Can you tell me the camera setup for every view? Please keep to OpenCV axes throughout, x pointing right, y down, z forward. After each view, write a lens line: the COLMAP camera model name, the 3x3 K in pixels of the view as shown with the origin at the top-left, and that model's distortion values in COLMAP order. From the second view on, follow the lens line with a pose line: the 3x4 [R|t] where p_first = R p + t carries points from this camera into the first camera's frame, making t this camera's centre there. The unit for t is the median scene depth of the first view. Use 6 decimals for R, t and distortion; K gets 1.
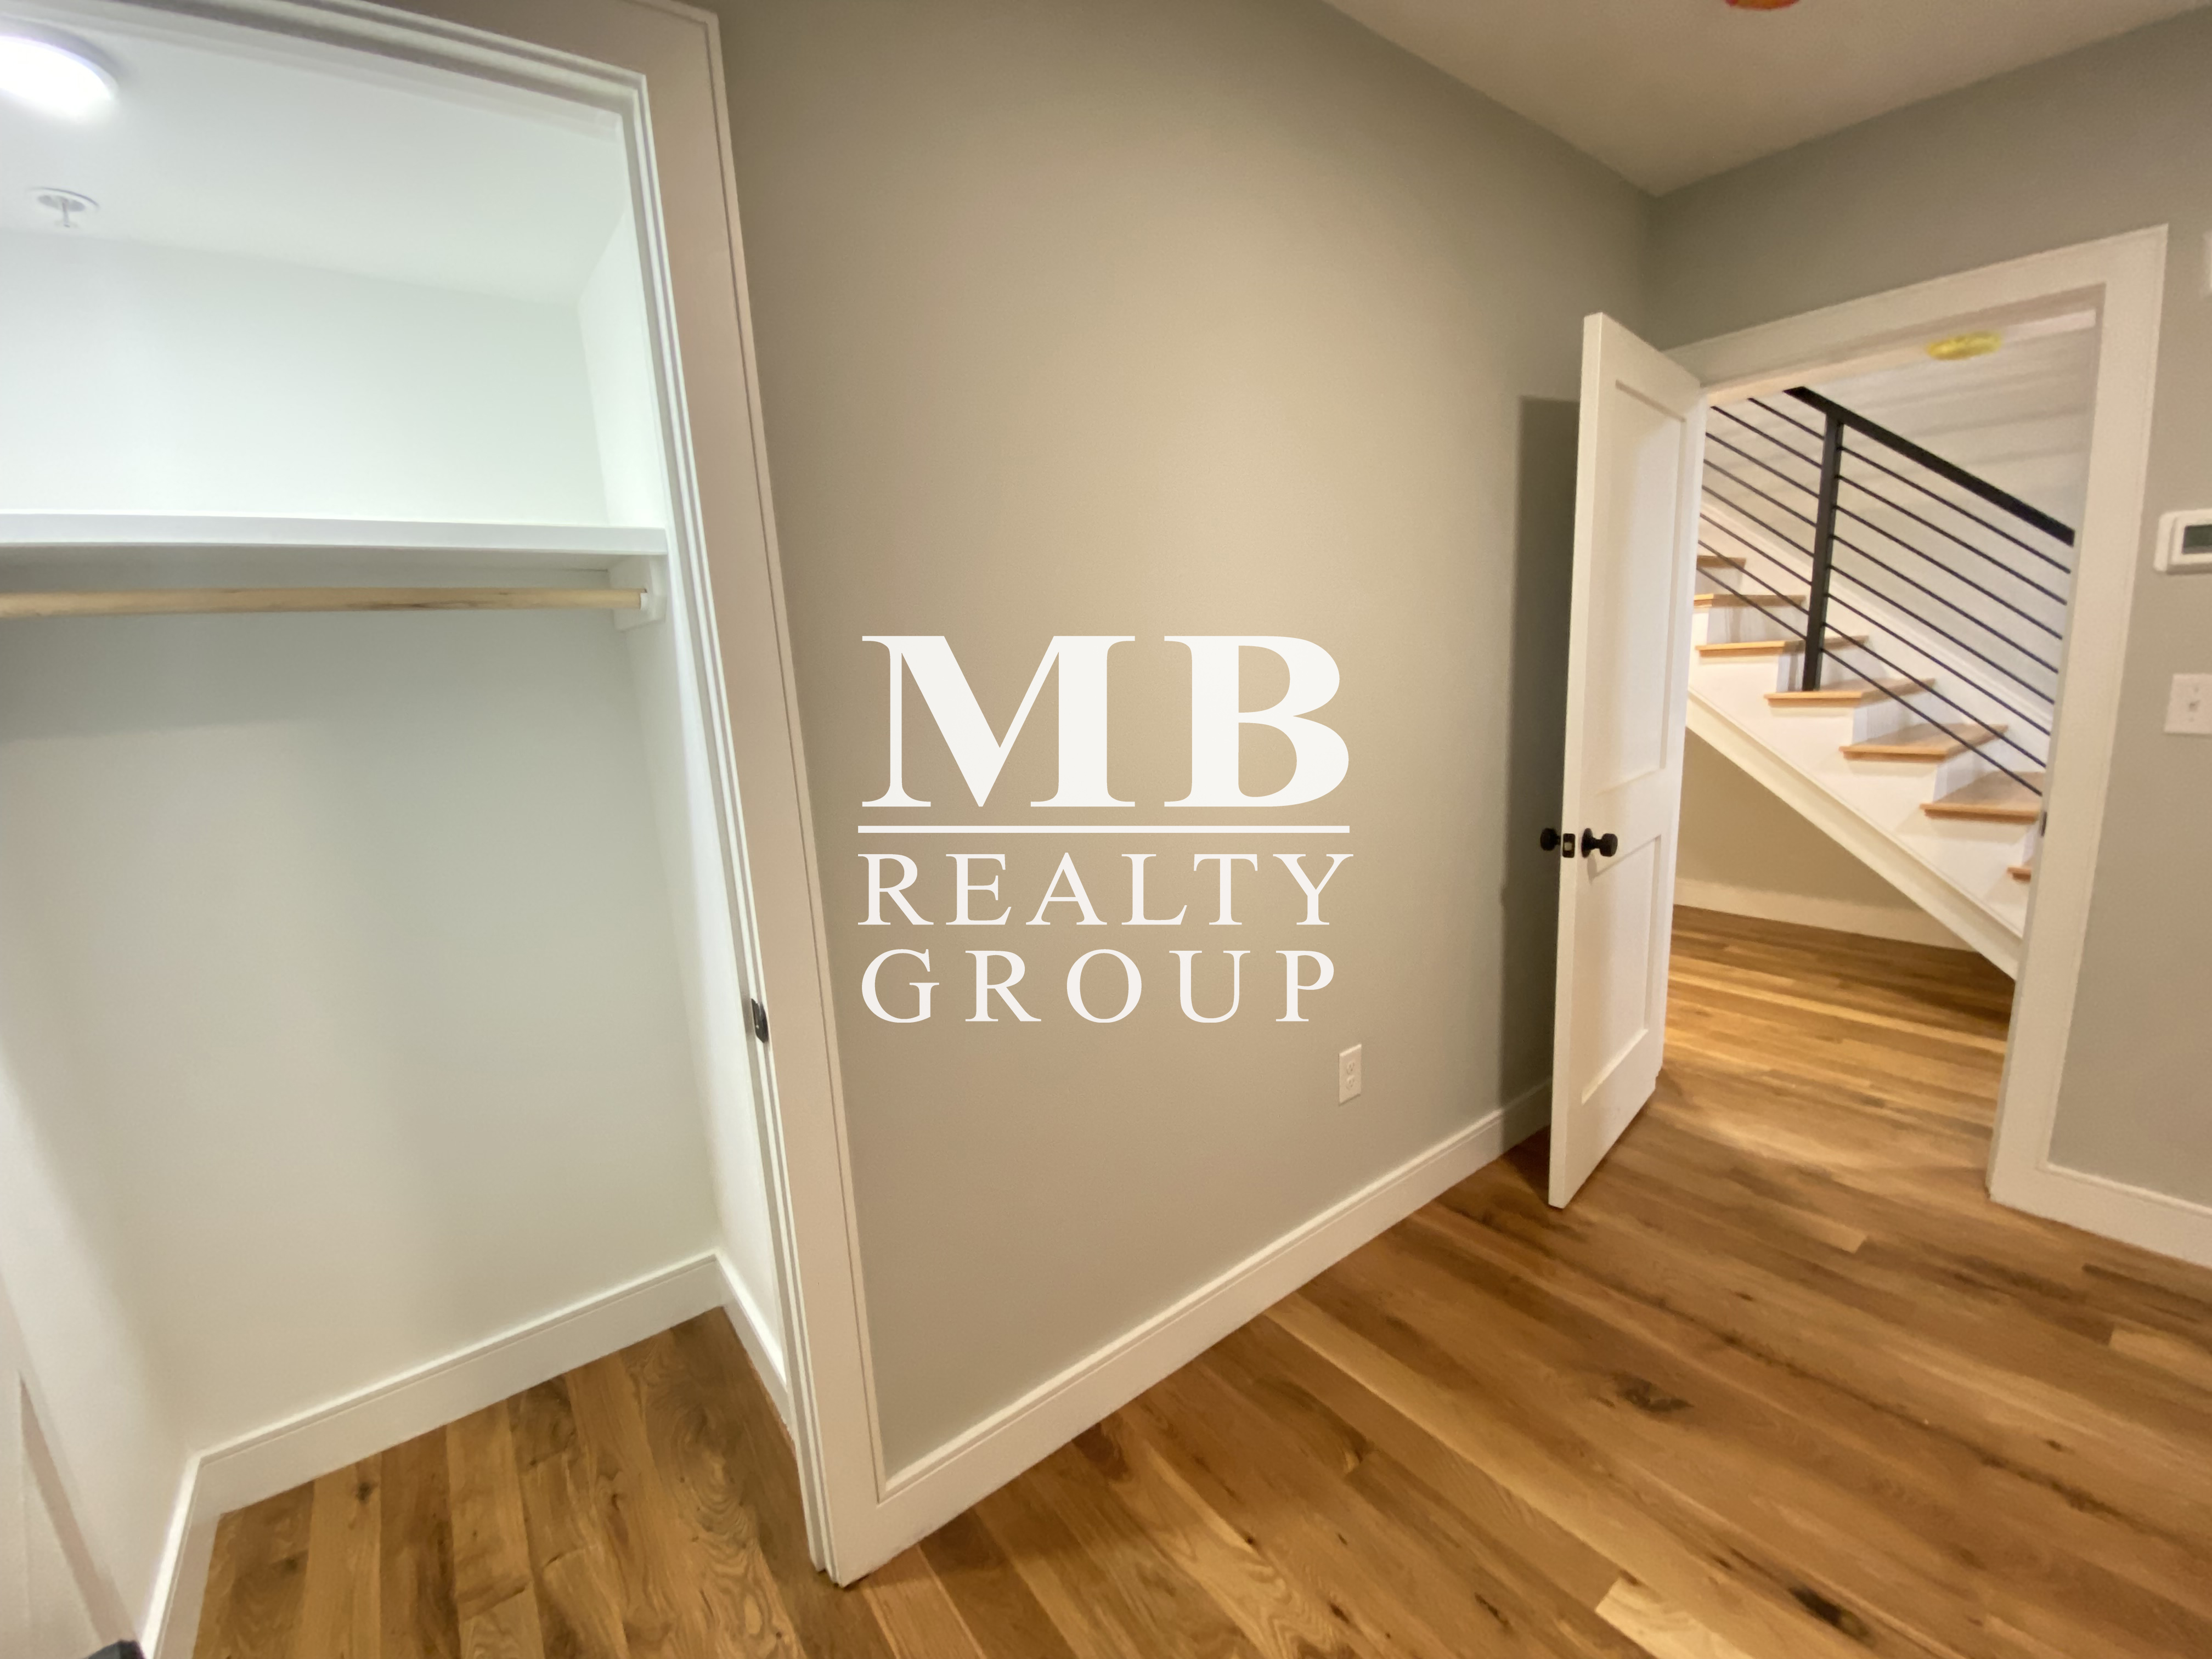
lens RADIAL K [[899.4, 0, 1112.2], [0, 899.4, 832.5], [0, 0, 1]] dist [0.014600, -0.016832]
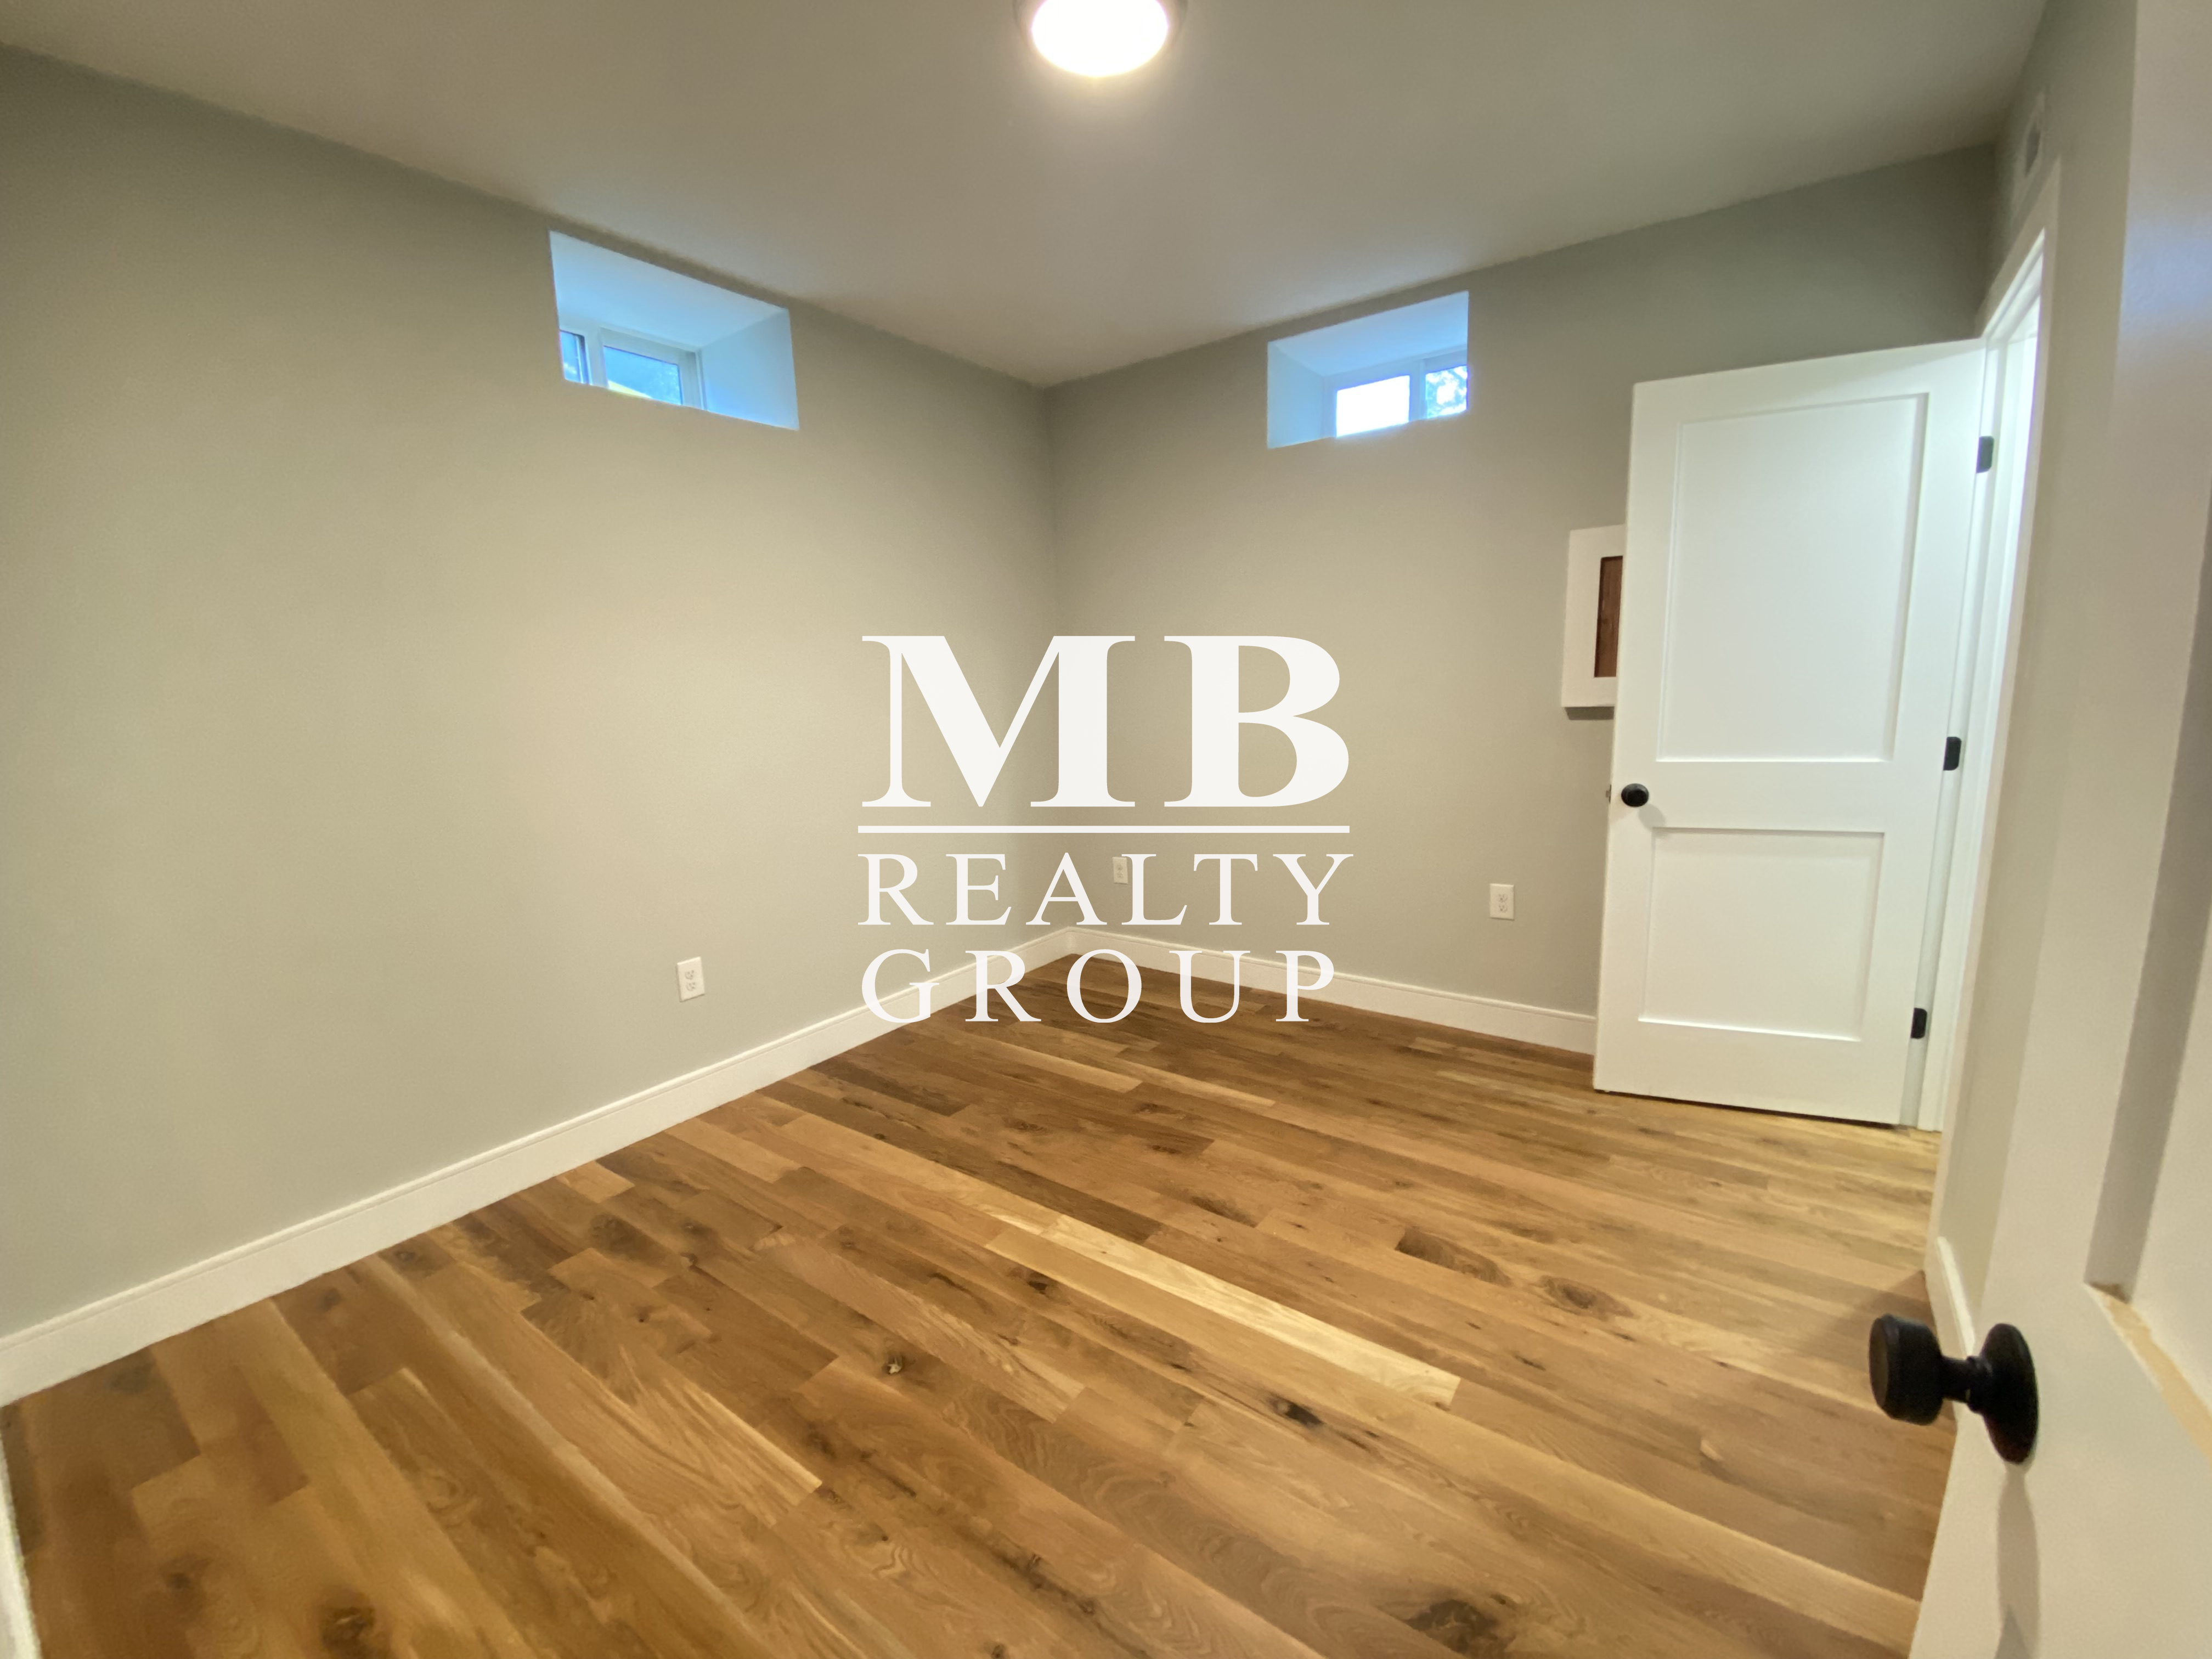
lens RADIAL K [[899.4, 0, 1112.2], [0, 899.4, 832.5], [0, 0, 1]] dist [0.014600, -0.016832]
pose [[-0.953864, 0.126161, -0.272447, 1.204402], [0.025366, 0.938050, 0.345570, -0.309334], [0.299167, 0.322716, -0.897972, 1.670464]]
